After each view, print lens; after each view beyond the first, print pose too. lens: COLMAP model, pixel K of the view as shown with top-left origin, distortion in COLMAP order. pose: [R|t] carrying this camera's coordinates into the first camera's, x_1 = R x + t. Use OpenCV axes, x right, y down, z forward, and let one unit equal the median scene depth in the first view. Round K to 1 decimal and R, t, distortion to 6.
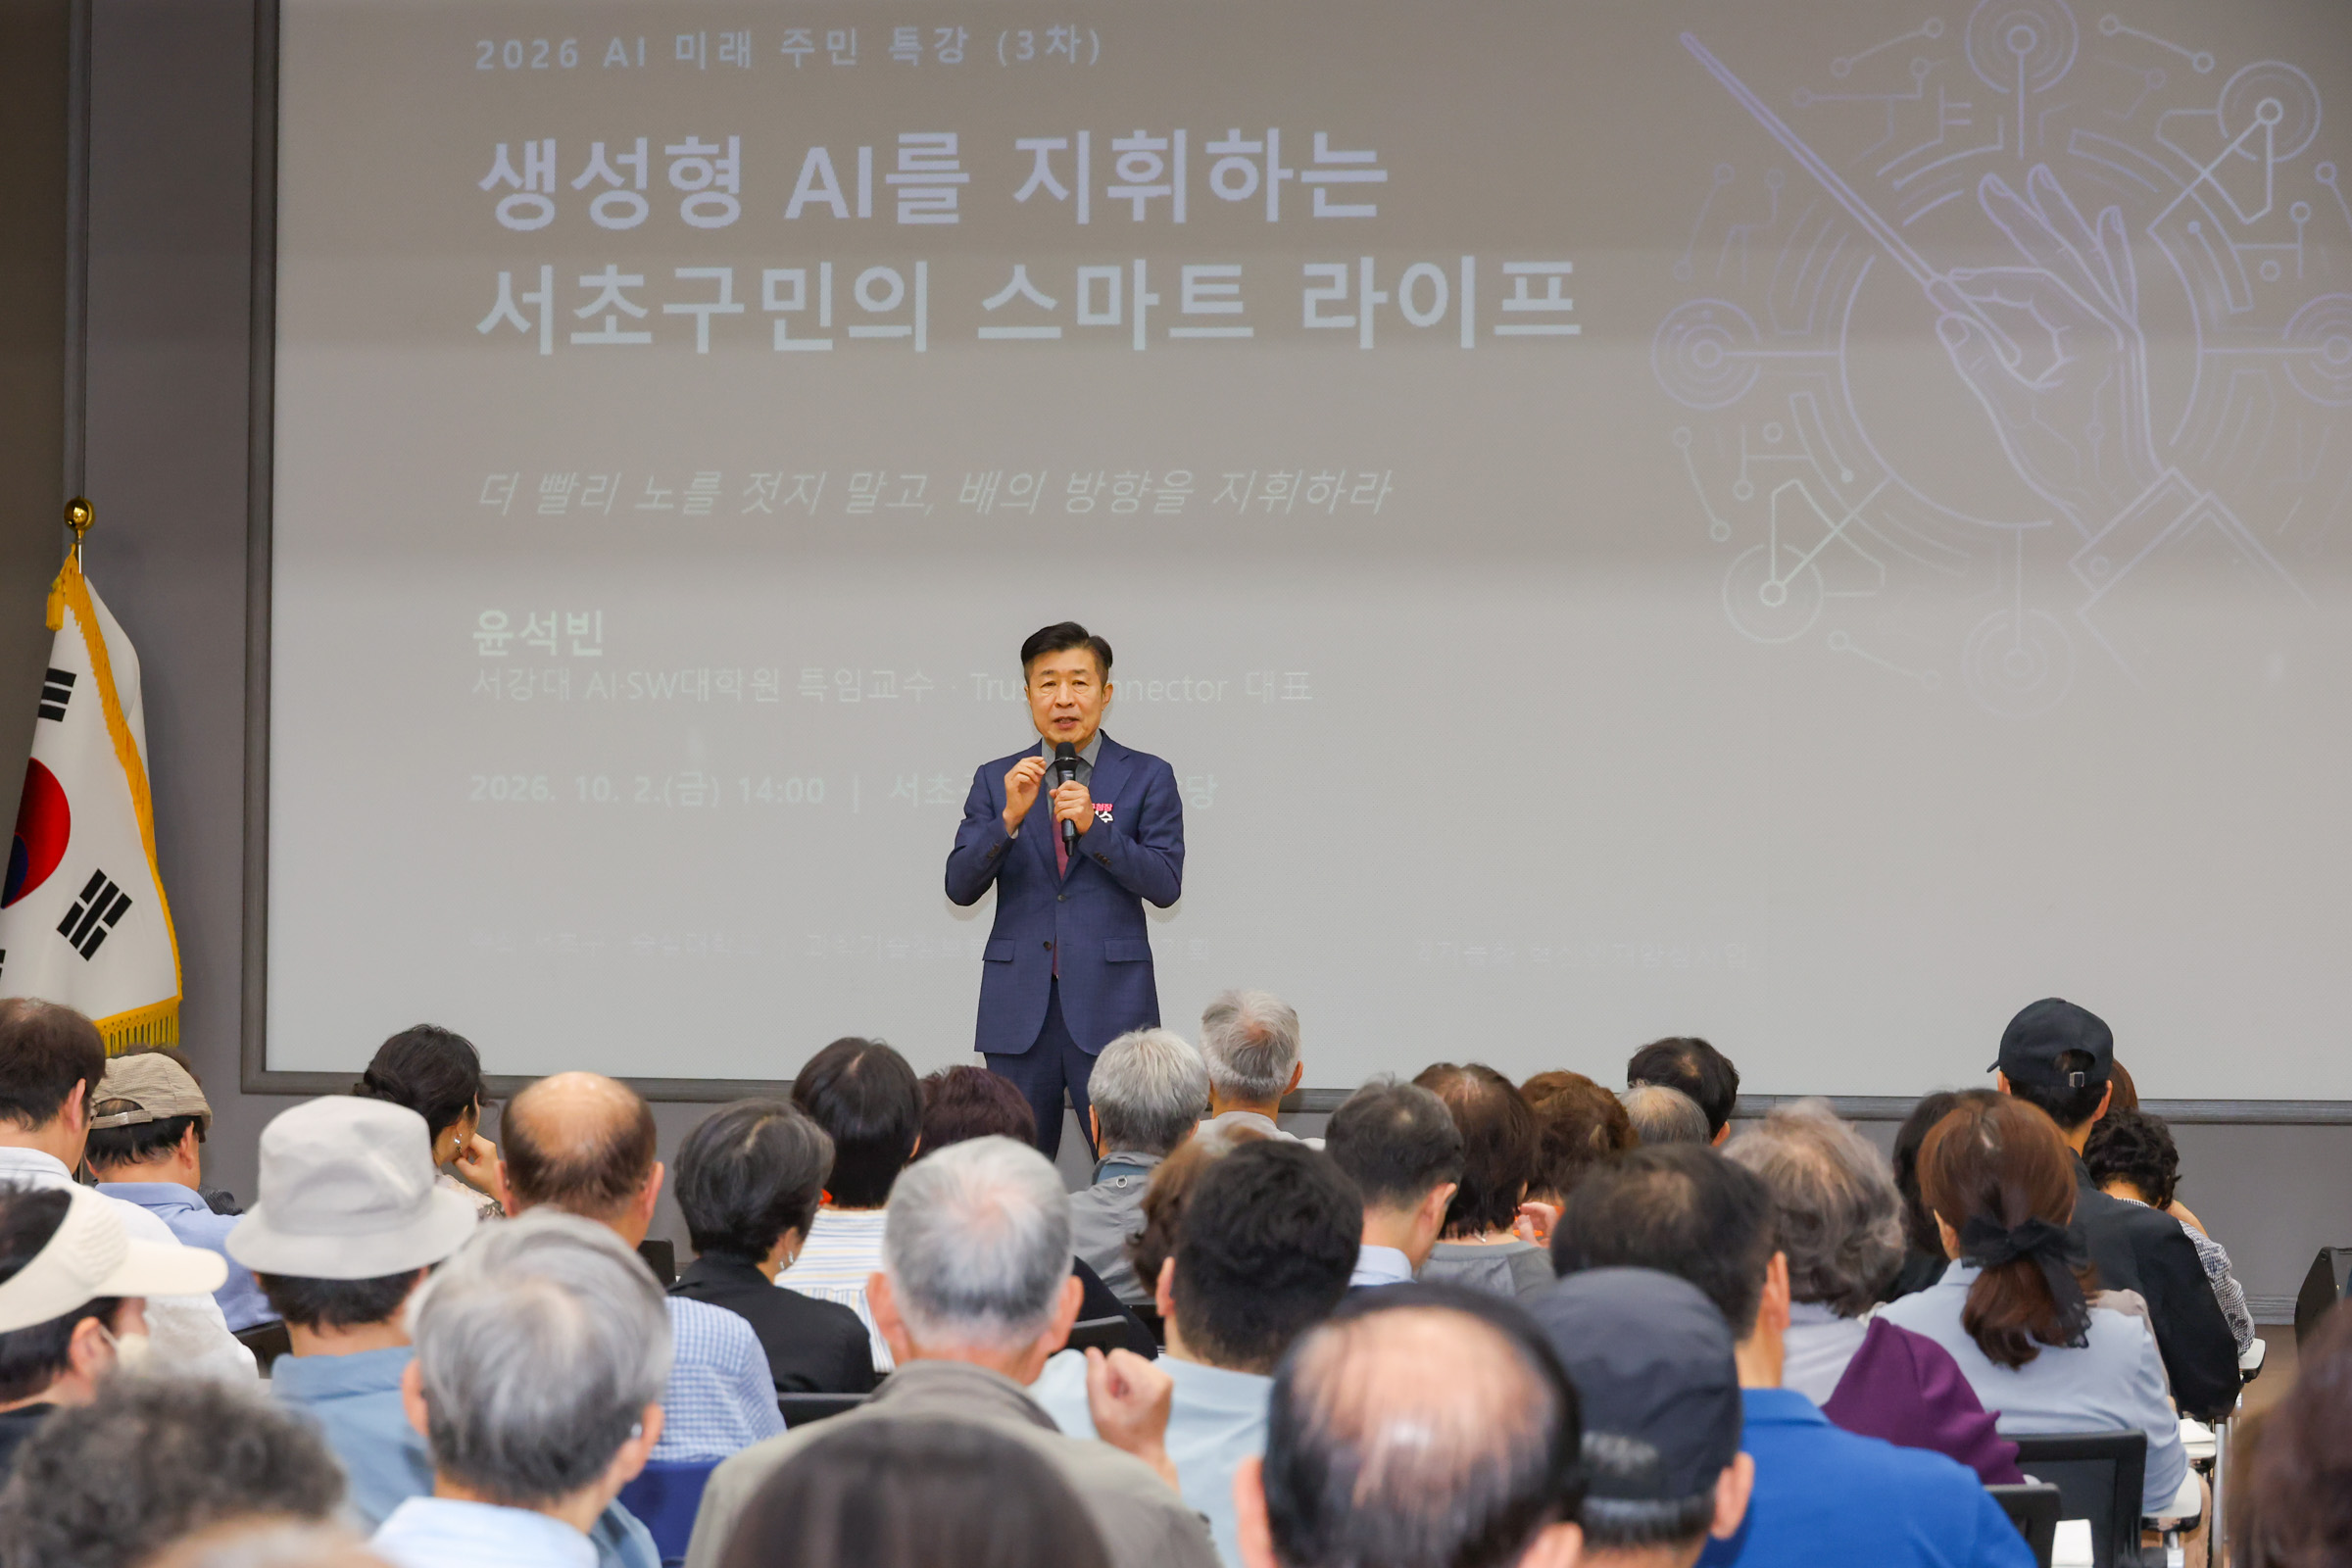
lens RADIAL K [[6197.6, 0, 1177.4], [0, 6197.6, 781.4], [0, 0, 1]] dist [-0.050926, 0.000000]
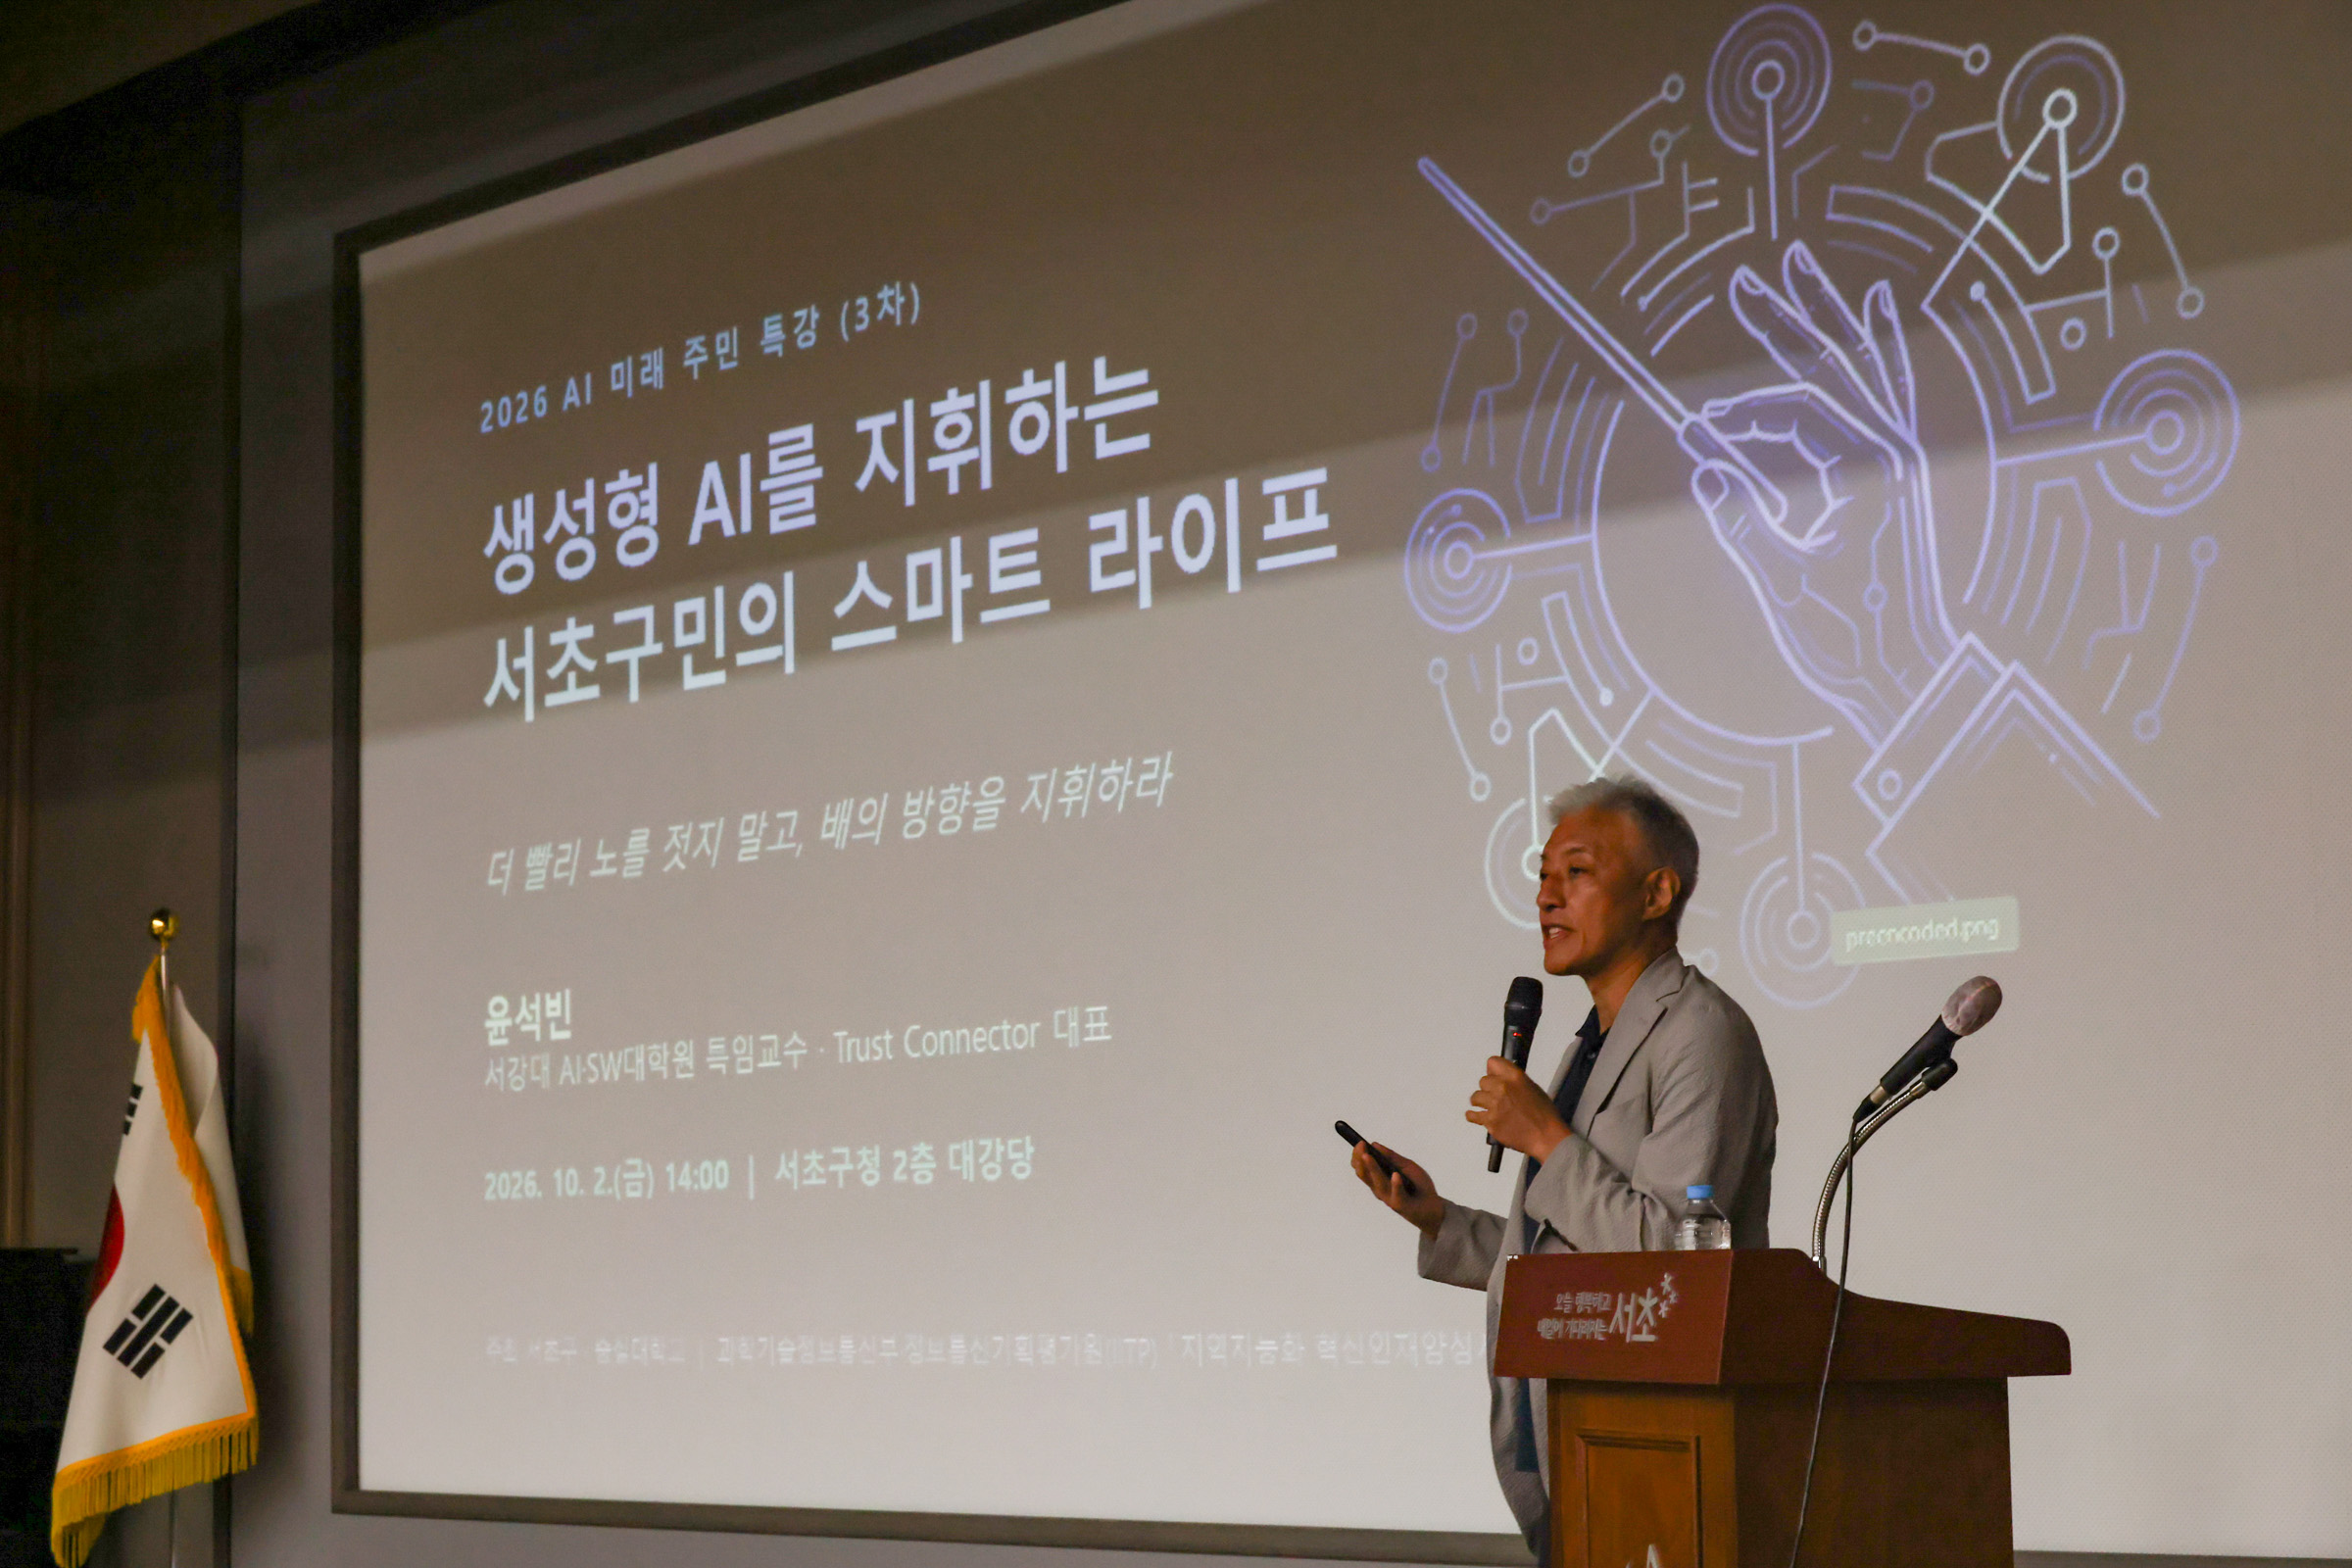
lens RADIAL K [[4159.7, 0, 1175.2], [0, 4159.7, 805.5], [0, 0, 1]] dist [0.011724, 0.000000]
pose [[0.825397, -0.088547, -0.557566, 0.335906], [0.032627, 0.993454, -0.109470, 0.016451], [0.563610, 0.072164, 0.822883, 0.546418]]
